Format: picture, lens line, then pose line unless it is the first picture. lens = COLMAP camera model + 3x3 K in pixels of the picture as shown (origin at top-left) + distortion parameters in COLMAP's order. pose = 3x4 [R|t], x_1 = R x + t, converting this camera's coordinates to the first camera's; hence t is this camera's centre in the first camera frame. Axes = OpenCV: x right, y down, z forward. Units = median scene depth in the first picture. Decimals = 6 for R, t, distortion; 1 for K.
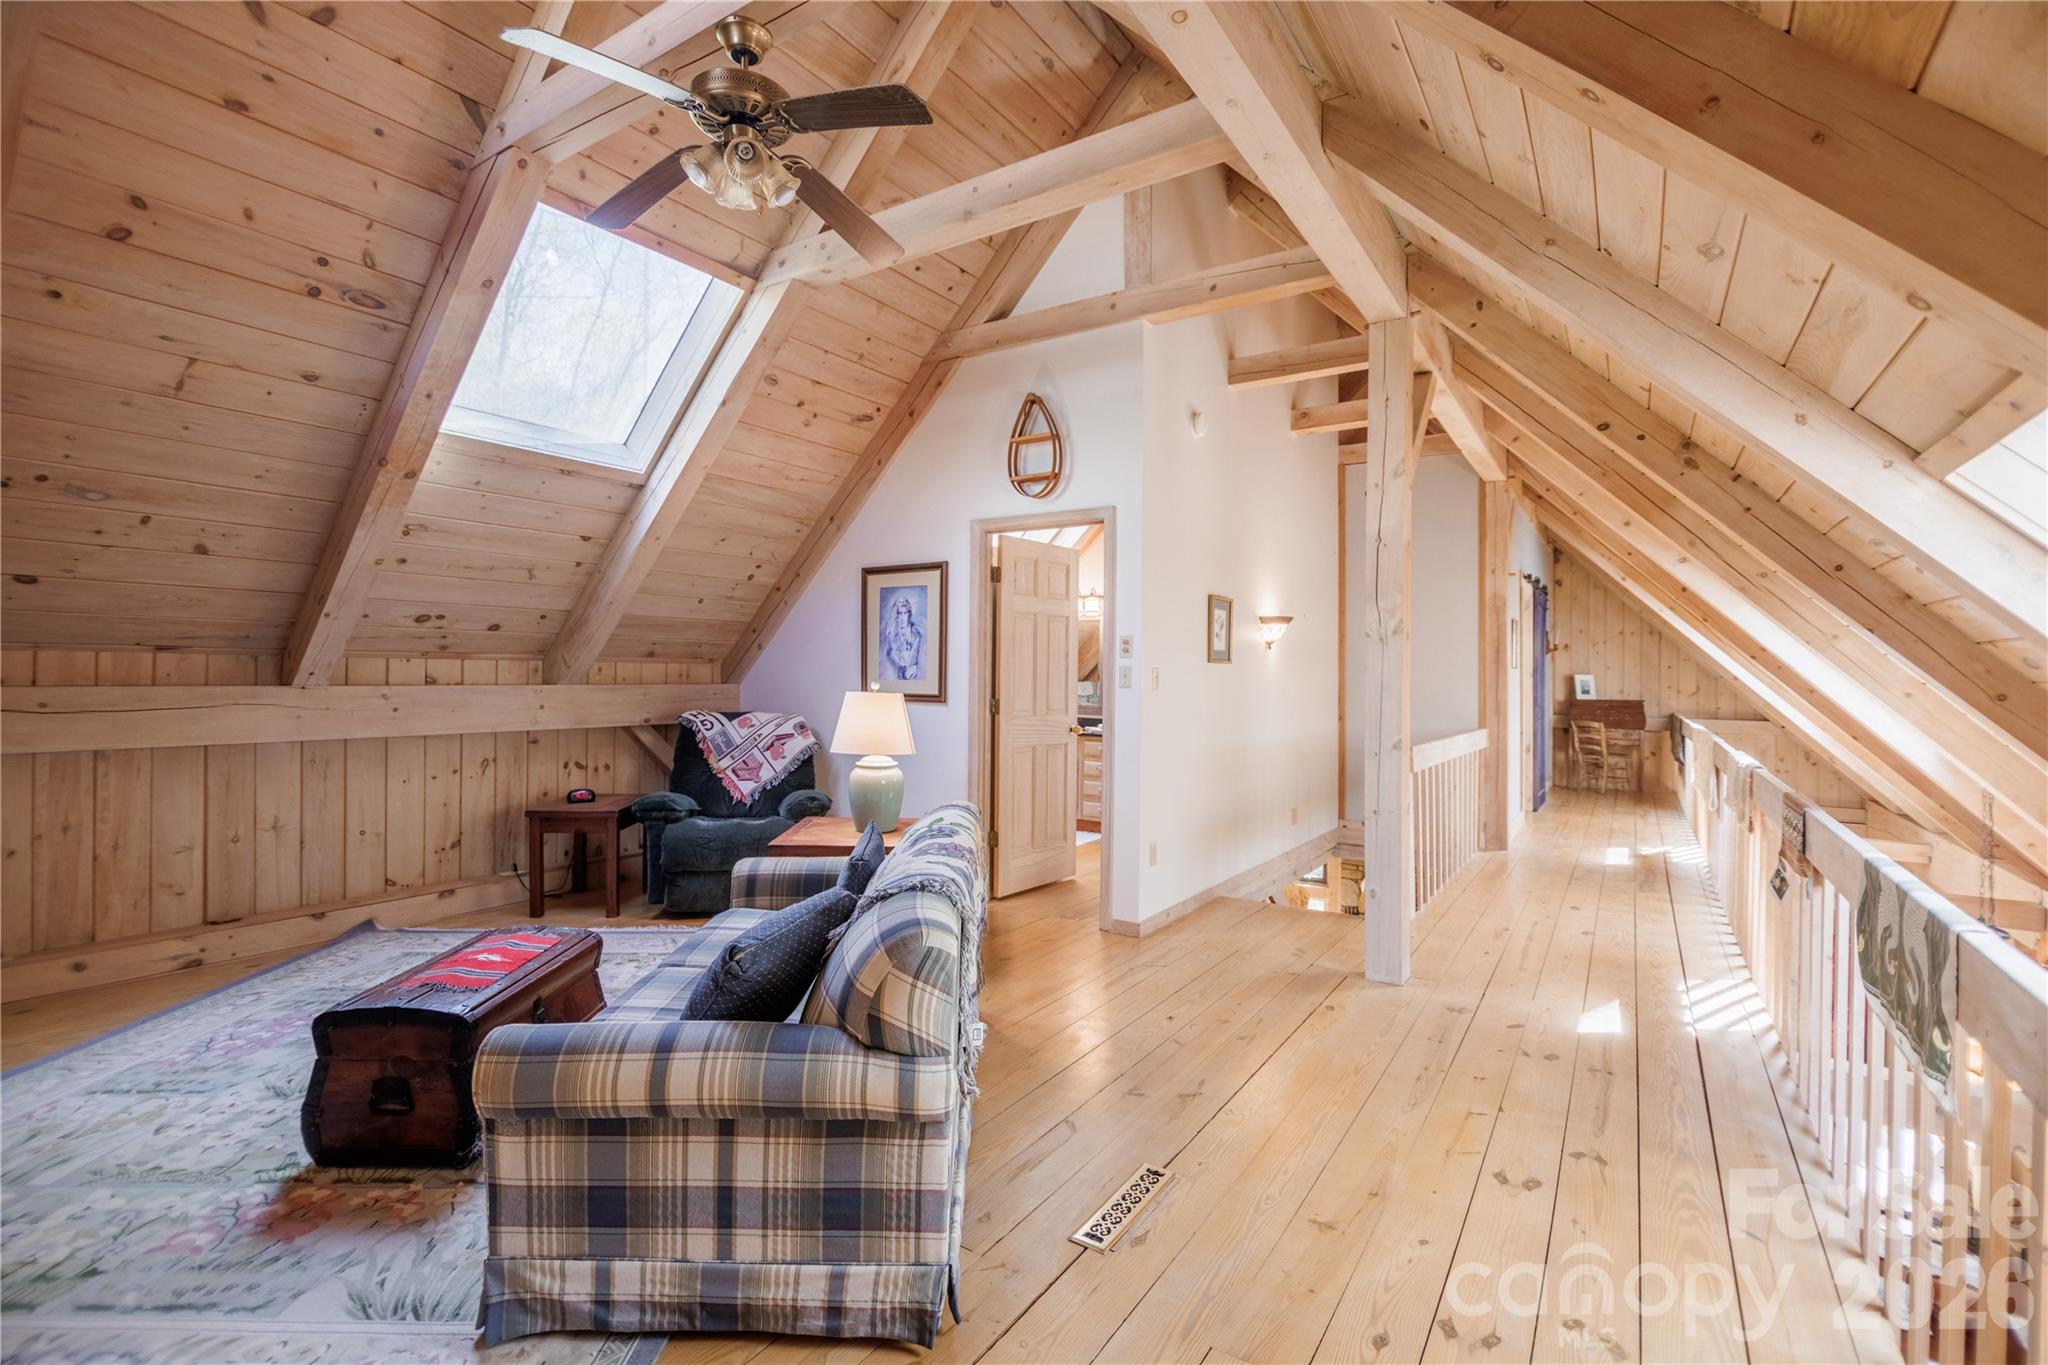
lens RADIAL K [[914.9, 0, 1031.4], [0, 914.9, 674.1], [0, 0, 1]] dist [-0.011210, -0.002645]
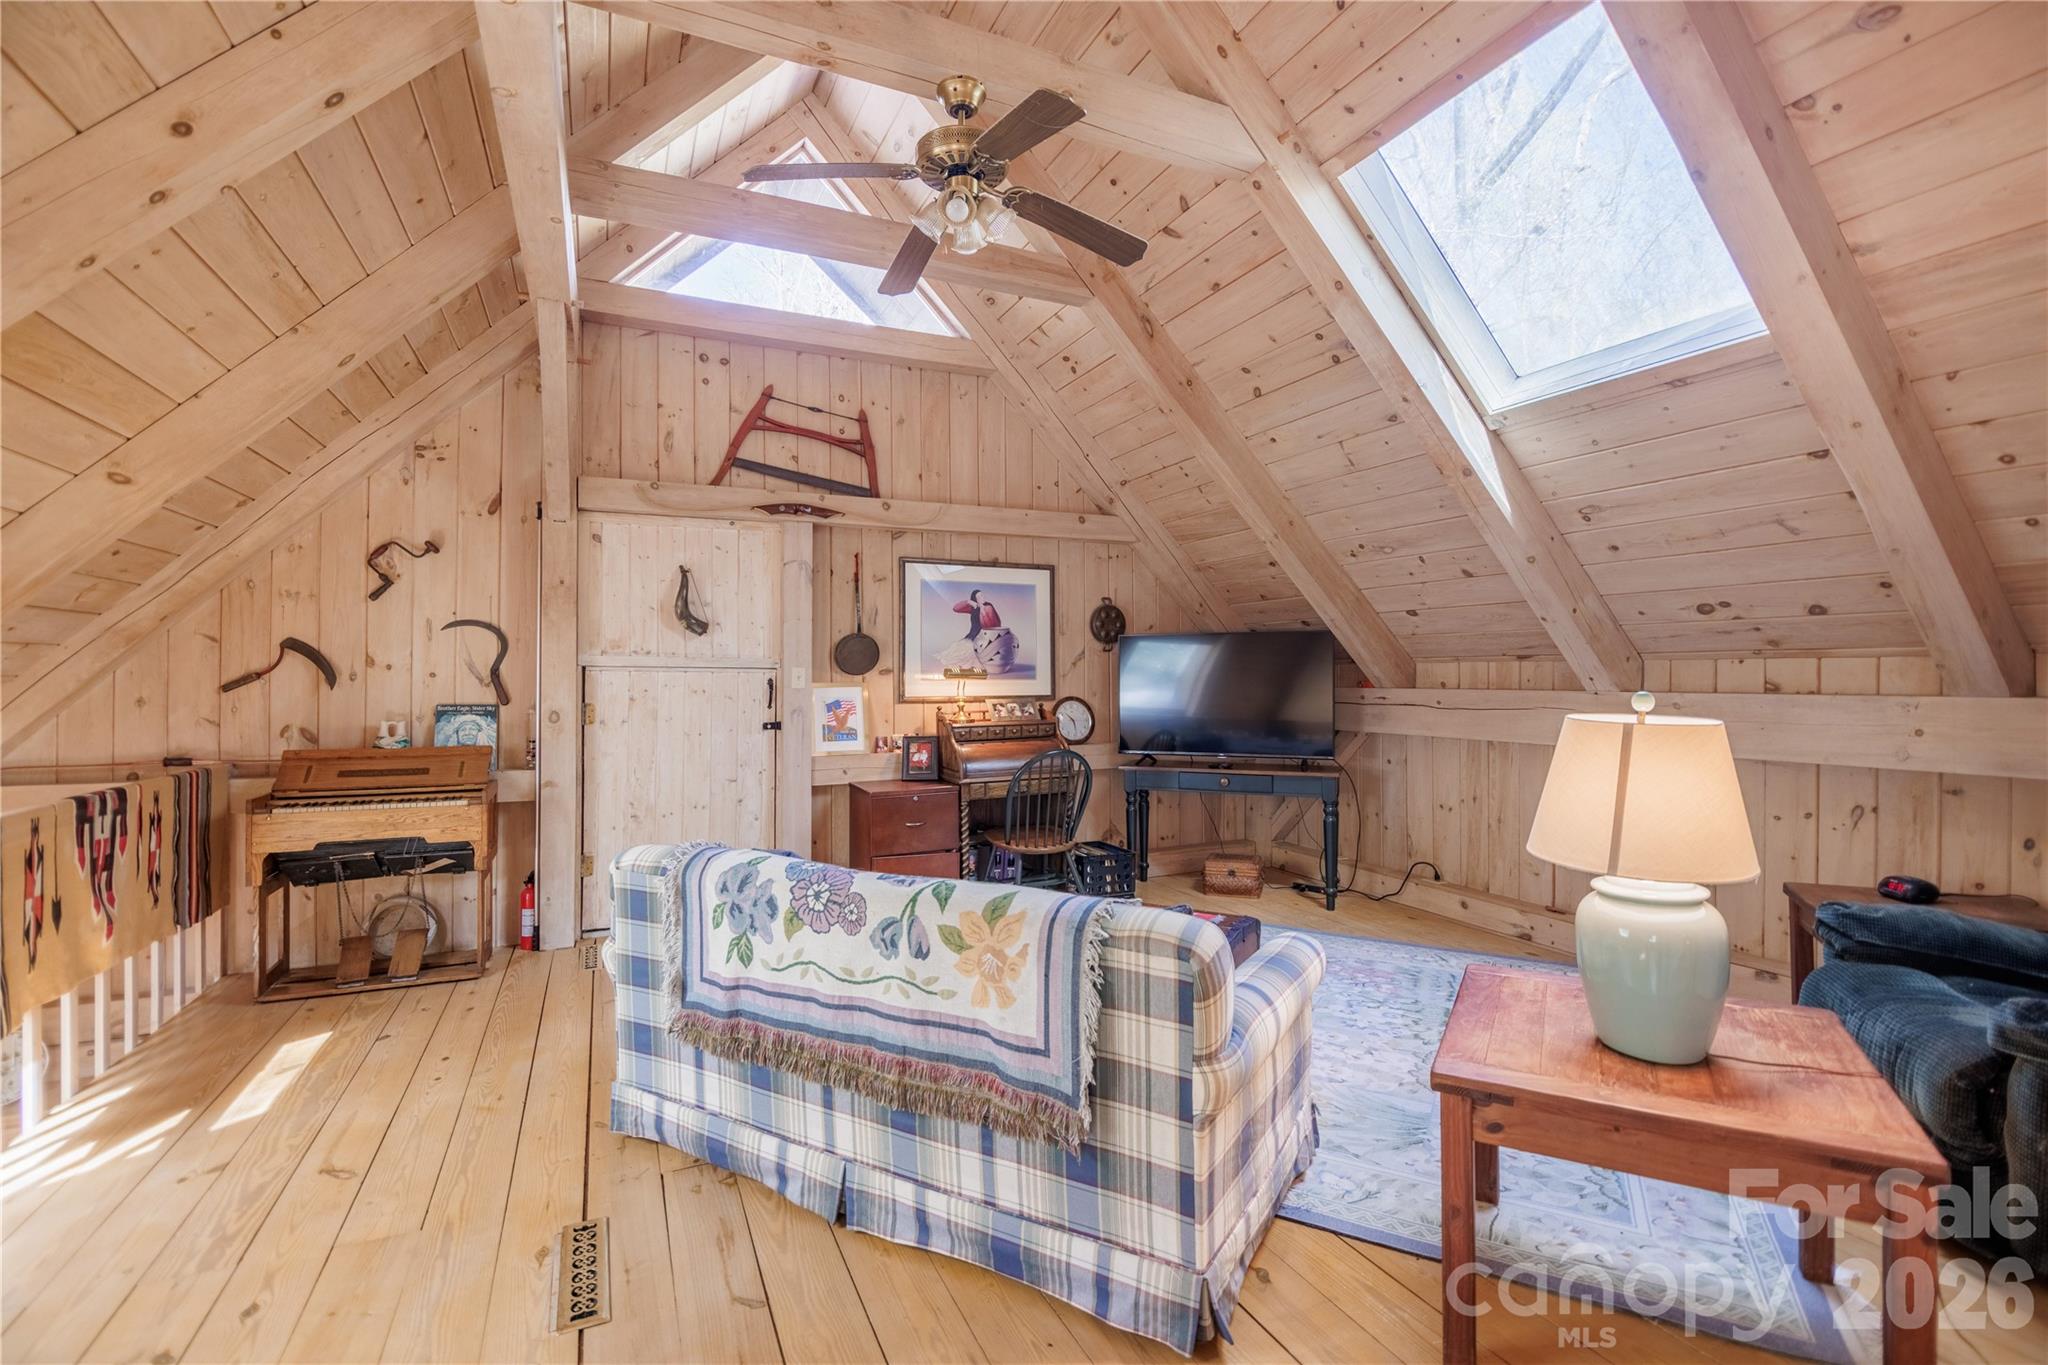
lens RADIAL K [[914.9, 0, 1022.5], [0, 914.9, 671.0], [0, 0, 1]] dist [-0.011210, -0.002645]
pose [[-0.529952, -0.011951, -0.847943, 0.317032], [-0.002022, 0.999916, -0.012829, 0.004512], [0.848025, -0.005084, -0.529932, 0.915363]]
